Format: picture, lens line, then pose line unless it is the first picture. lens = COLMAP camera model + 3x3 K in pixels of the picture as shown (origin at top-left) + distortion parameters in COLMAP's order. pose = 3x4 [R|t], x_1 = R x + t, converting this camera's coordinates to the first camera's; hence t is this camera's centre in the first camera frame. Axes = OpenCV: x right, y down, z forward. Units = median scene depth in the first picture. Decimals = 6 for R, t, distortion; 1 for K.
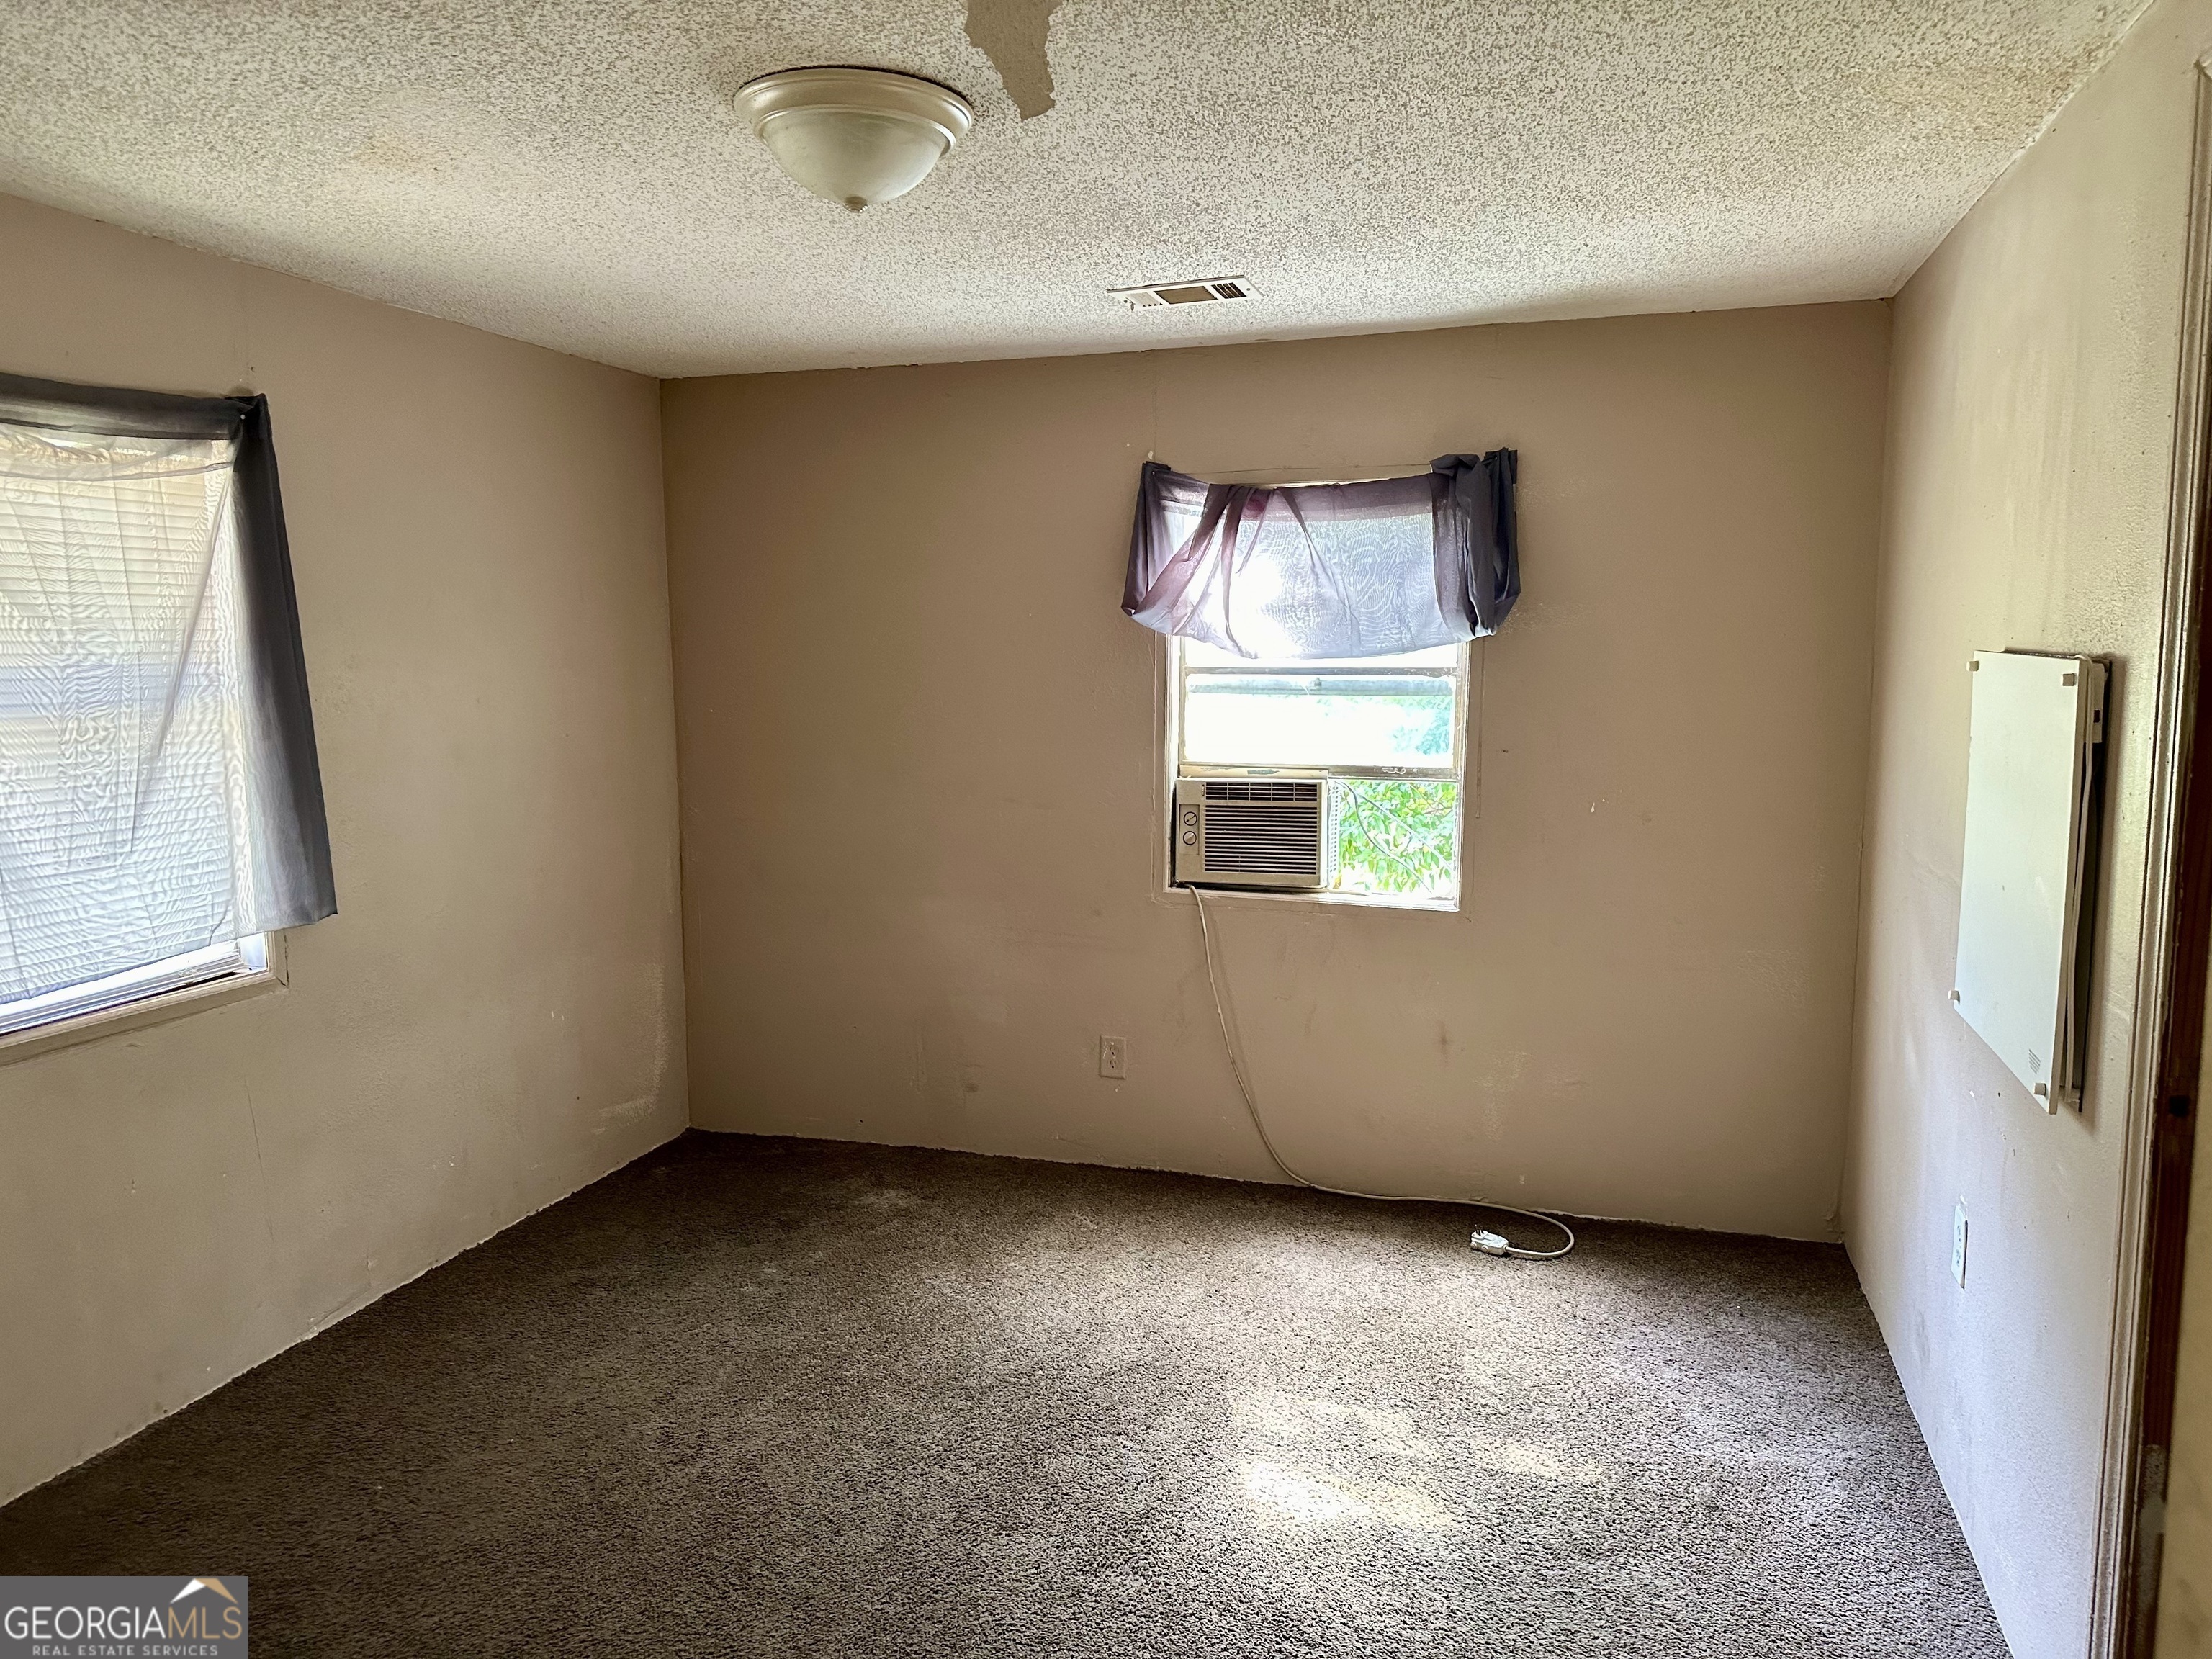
lens RADIAL K [[1833.0, 0, 1104.6], [0, 1833.0, 853.3], [0, 0, 1]] dist [0.112300, -0.231185]
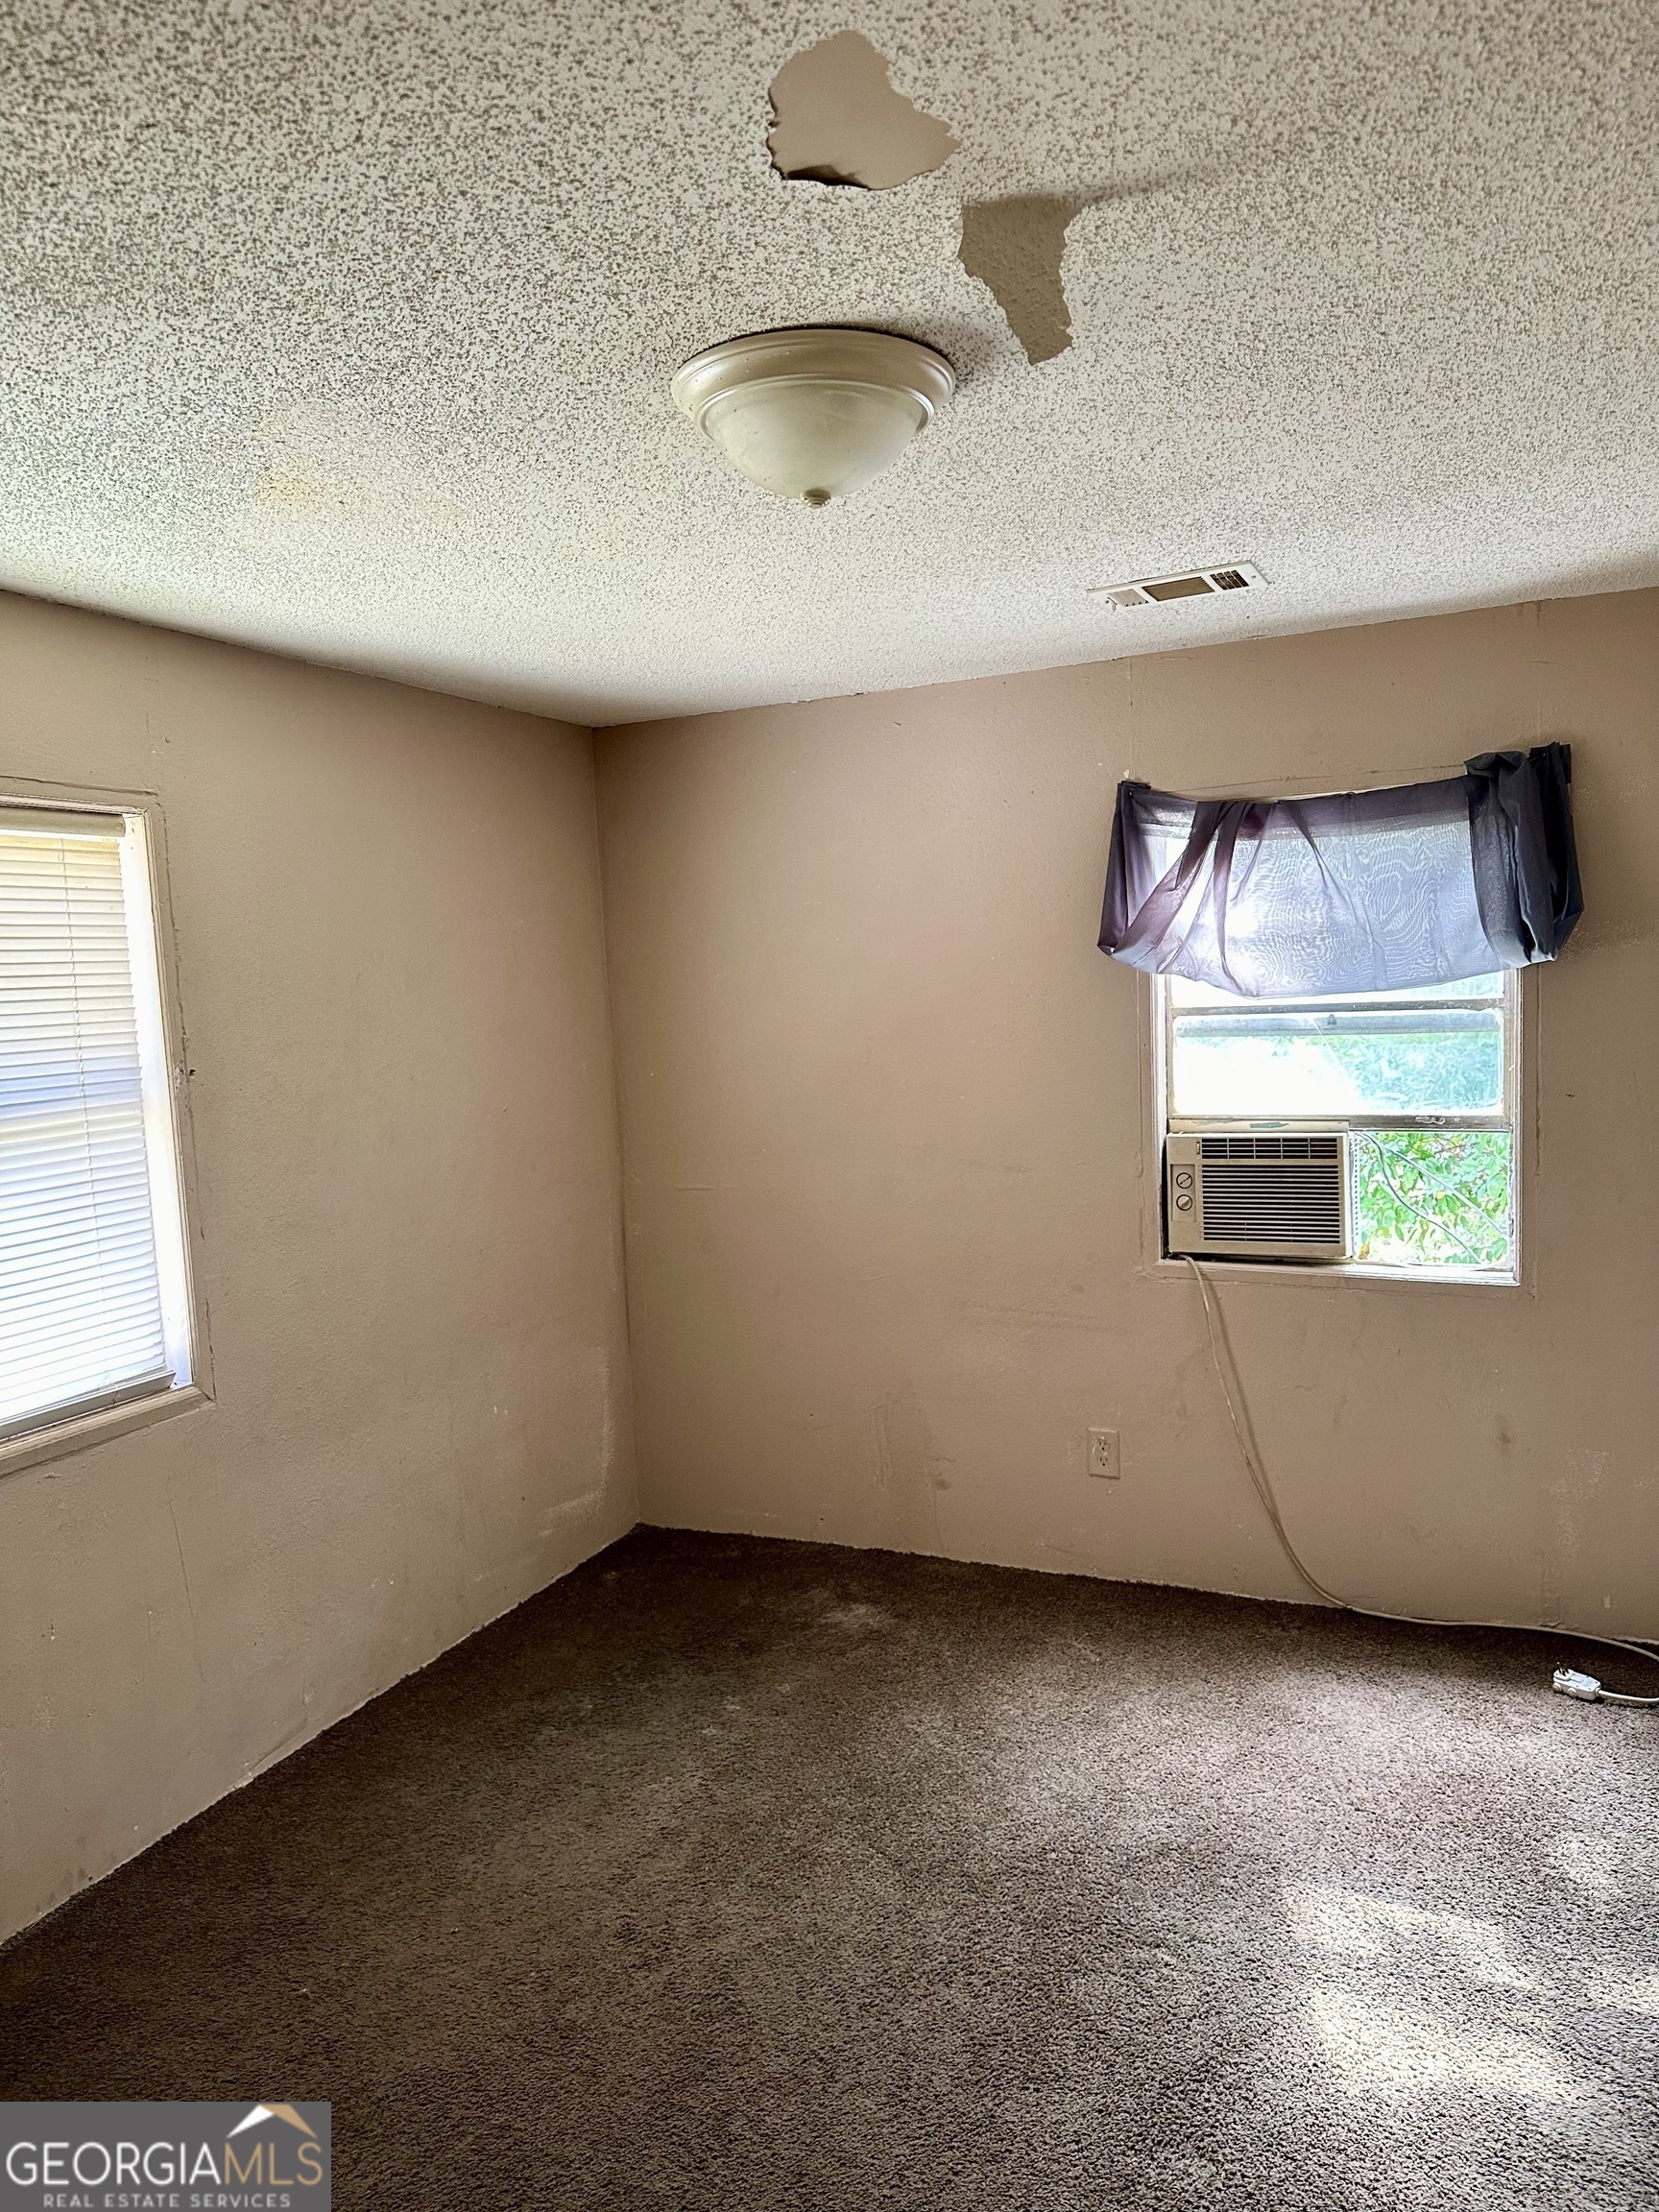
lens RADIAL K [[1576.5, 0, 741.3], [0, 1576.5, 1091.7], [0, 0, 1]] dist [0.026481, -0.027903]
pose [[0.989226, -0.028092, -0.143677, -0.062317], [0.025128, 0.999433, -0.022401, -0.057614], [0.144225, 0.018549, 0.989371, 0.252143]]
